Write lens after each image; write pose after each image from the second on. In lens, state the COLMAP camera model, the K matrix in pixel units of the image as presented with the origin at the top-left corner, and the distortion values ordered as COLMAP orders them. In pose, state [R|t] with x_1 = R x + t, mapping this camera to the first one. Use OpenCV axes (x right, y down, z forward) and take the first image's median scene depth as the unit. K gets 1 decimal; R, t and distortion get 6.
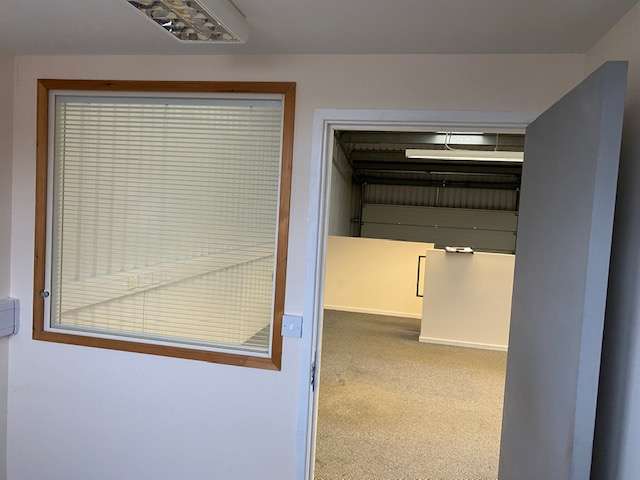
lens RADIAL K [[485.1, 0, 313.6], [0, 485.1, 245.0], [0, 0, 1]] dist [0.009700, -0.007609]
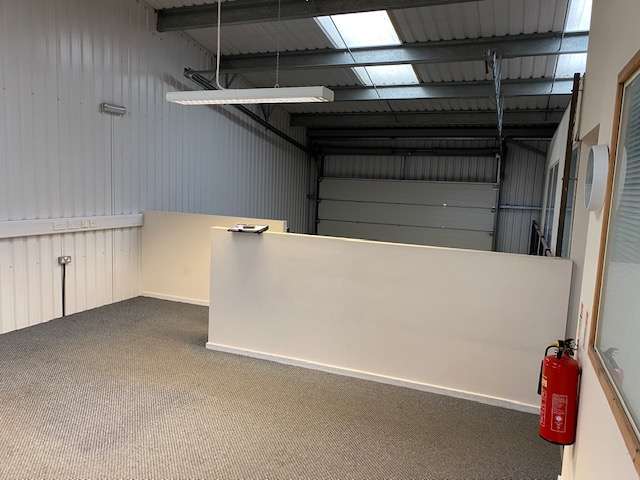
lens RADIAL K [[485.1, 0, 313.6], [0, 485.1, 245.0], [0, 0, 1]] dist [0.009700, -0.007609]
pose [[0.981838, 0.002742, -0.189701, 0.267314], [0.005640, 0.999032, 0.043634, -0.001700], [0.189637, -0.043912, 0.980872, 0.131289]]
